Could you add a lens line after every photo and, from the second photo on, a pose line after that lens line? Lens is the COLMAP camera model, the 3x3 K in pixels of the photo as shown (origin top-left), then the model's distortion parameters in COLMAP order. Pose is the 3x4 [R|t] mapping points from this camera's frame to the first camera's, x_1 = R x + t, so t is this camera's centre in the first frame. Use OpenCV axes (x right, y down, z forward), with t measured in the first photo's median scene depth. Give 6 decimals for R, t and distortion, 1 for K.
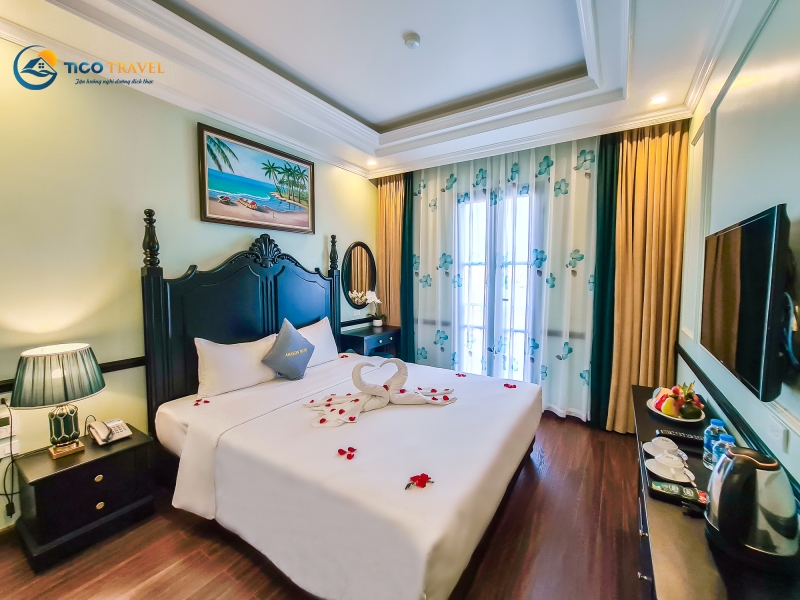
lens RADIAL K [[336.4, 0, 400.0], [0, 336.4, 300.0], [0, 0, 1]] dist [-0.000523, -0.000080]
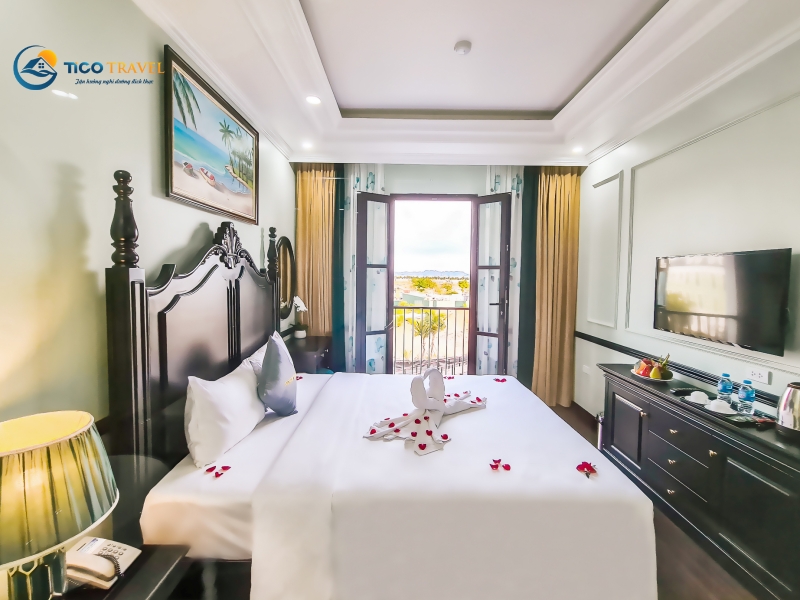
lens RADIAL K [[365.1, 0, 400.2], [0, 365.1, 296.1], [0, 0, 1]] dist [0.000180, -0.000009]
pose [[0.838605, -0.022171, 0.544289, -0.577256], [0.029221, 0.999564, -0.004305, -0.025117], [-0.543956, 0.019515, 0.838887, 0.159712]]
